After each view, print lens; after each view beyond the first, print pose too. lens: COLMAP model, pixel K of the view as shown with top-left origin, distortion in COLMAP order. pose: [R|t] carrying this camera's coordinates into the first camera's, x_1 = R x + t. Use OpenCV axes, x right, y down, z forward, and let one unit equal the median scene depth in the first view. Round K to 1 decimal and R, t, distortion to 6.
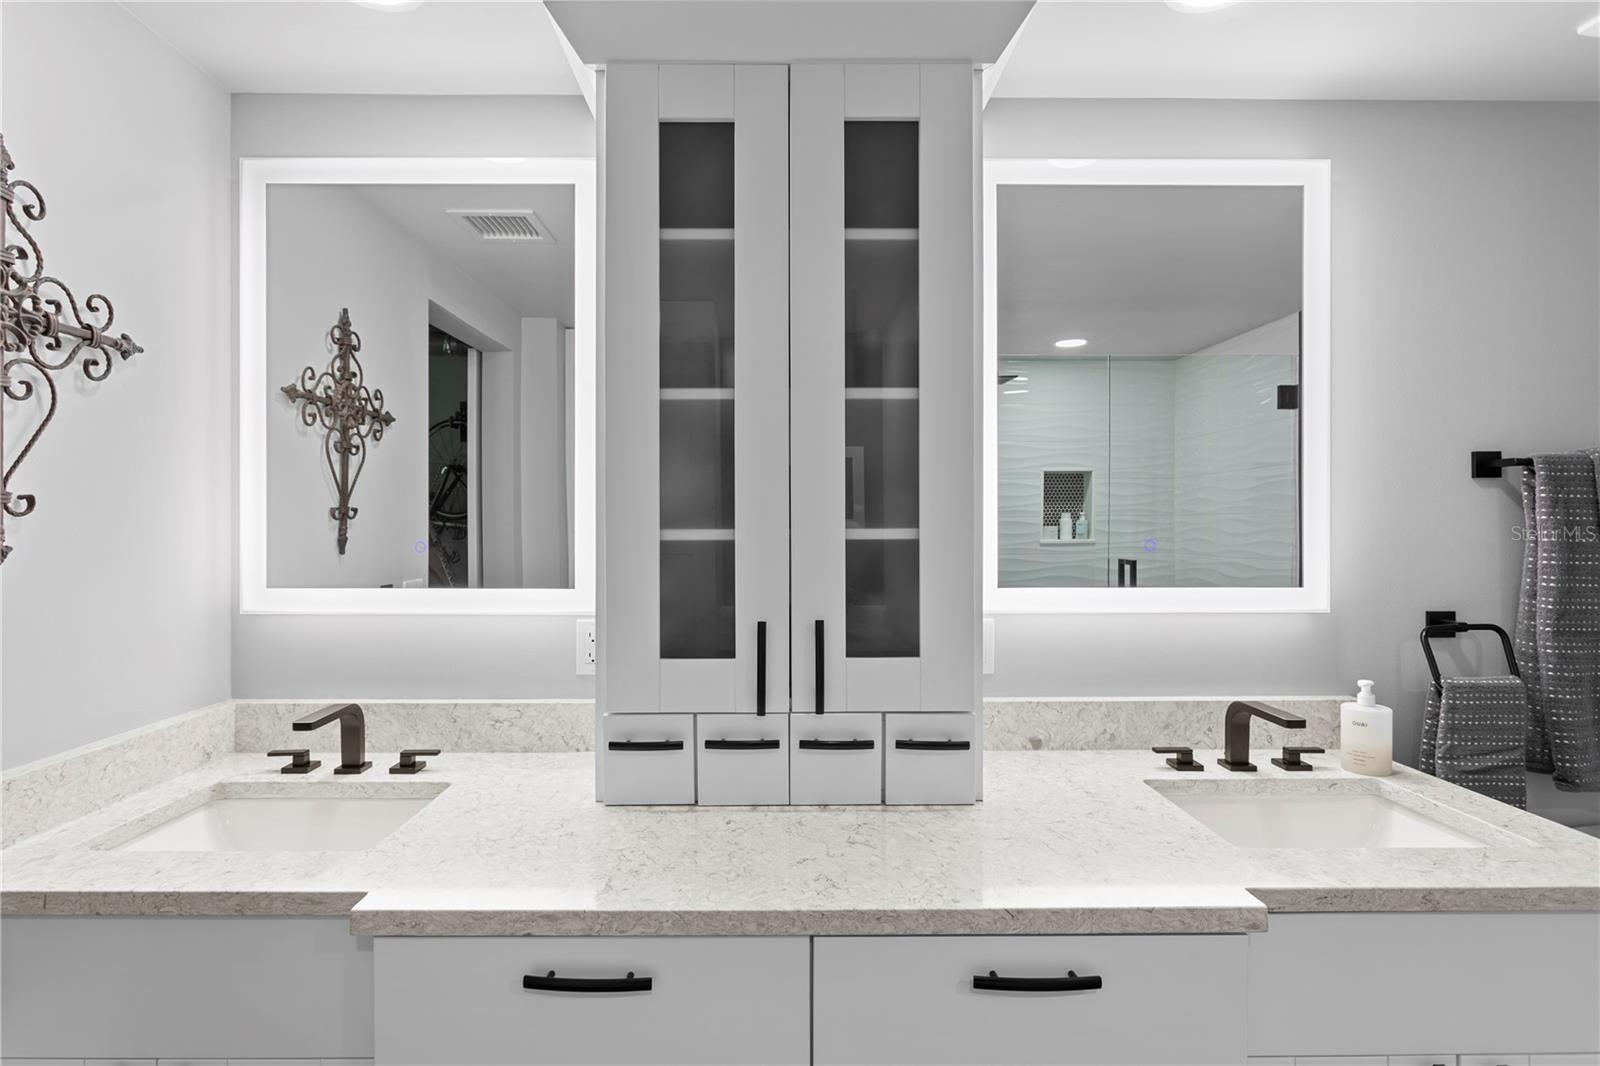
lens RADIAL K [[790.5, 0, 776.3], [0, 790.5, 533.7], [0, 0, 1]] dist [-0.003446, -0.000760]
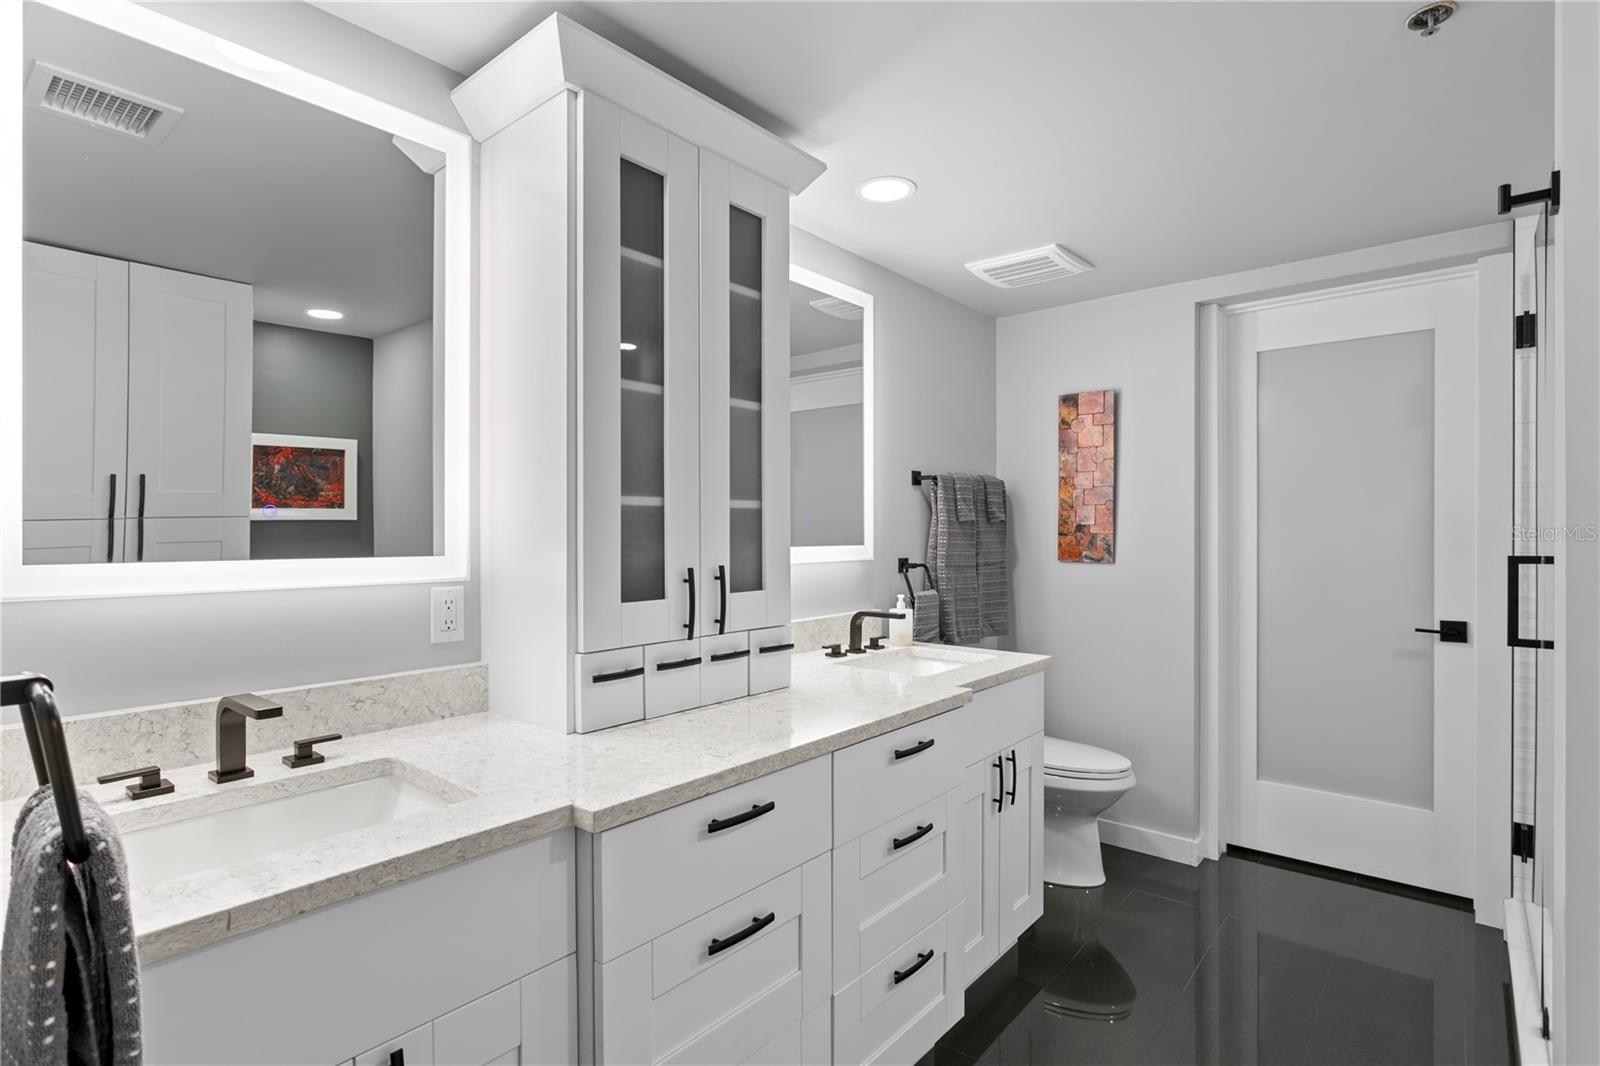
lens RADIAL K [[790.5, 0, 776.3], [0, 790.5, 533.7], [0, 0, 1]] dist [-0.003446, -0.000760]
pose [[0.658096, -0.000817, 0.752934, -0.887945], [0.003380, 0.999993, -0.001869, 0.055954], [-0.752926, 0.003775, 0.658094, 0.032737]]
